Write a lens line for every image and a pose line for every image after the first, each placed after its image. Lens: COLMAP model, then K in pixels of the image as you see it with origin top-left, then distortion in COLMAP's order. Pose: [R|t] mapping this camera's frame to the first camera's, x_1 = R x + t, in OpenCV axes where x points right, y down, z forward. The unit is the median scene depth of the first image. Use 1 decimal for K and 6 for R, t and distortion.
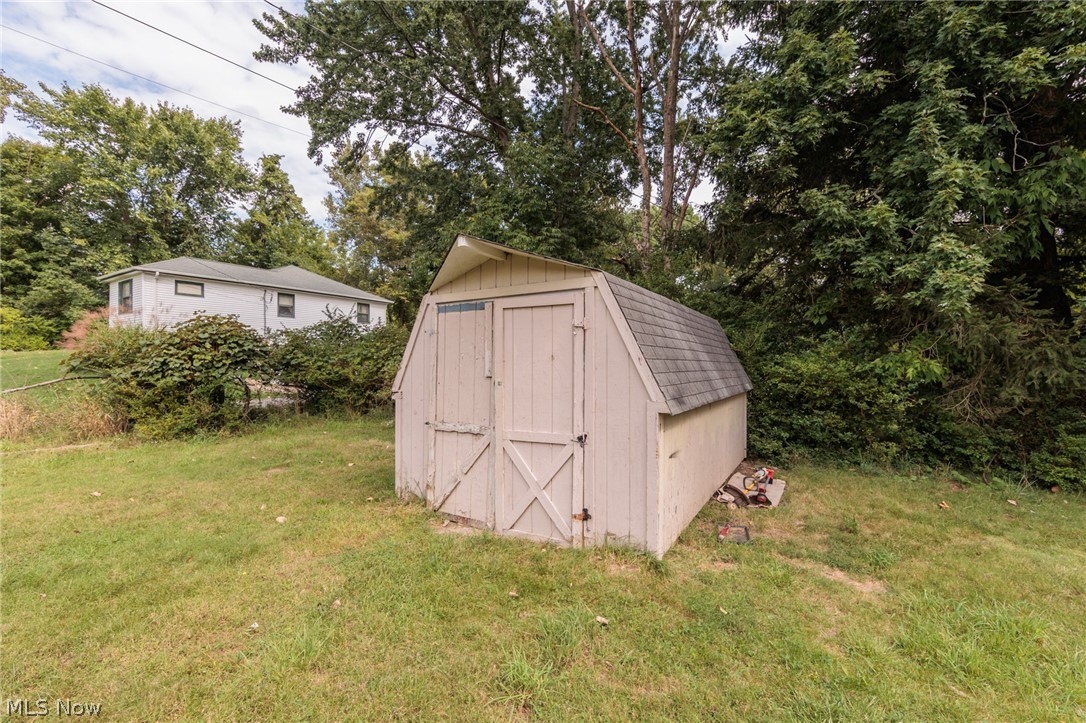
lens RADIAL K [[434.6, 0, 546.9], [0, 434.6, 362.9], [0, 0, 1]] dist [-0.003470, -0.000136]
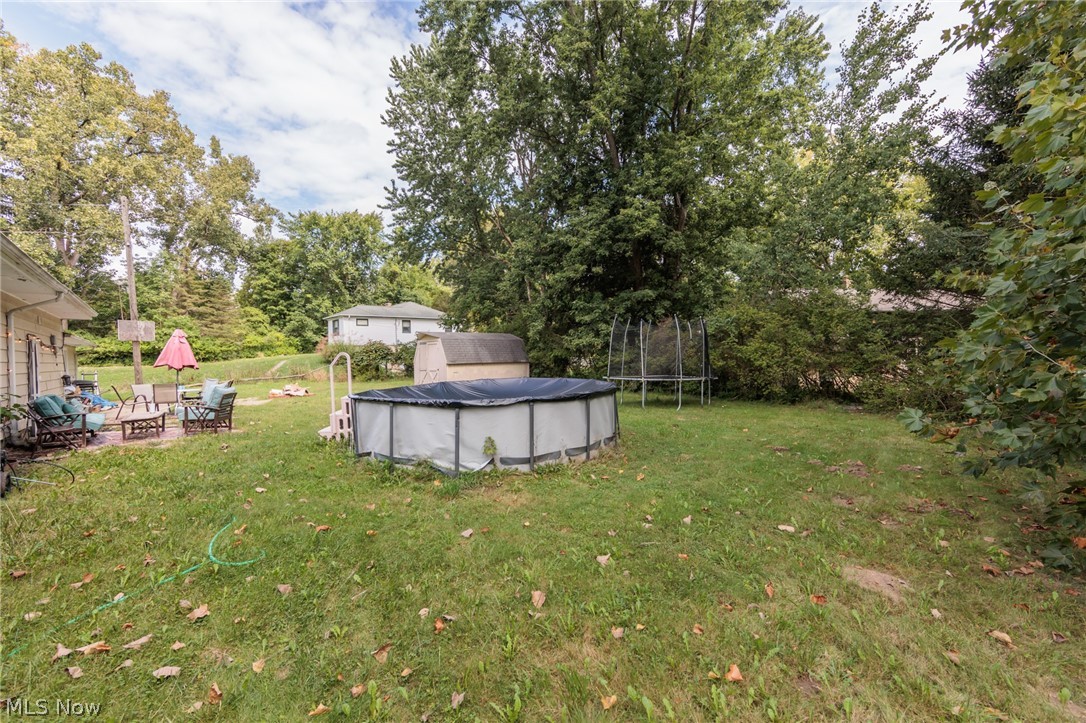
lens RADIAL K [[434.6, 0, 546.9], [0, 434.6, 362.9], [0, 0, 1]] dist [-0.003470, -0.000136]
pose [[0.964693, -0.016754, -0.262842, 0.405397], [0.020783, 0.999705, 0.012557, 0.007854], [0.262554, -0.017576, 0.964757, -0.554107]]
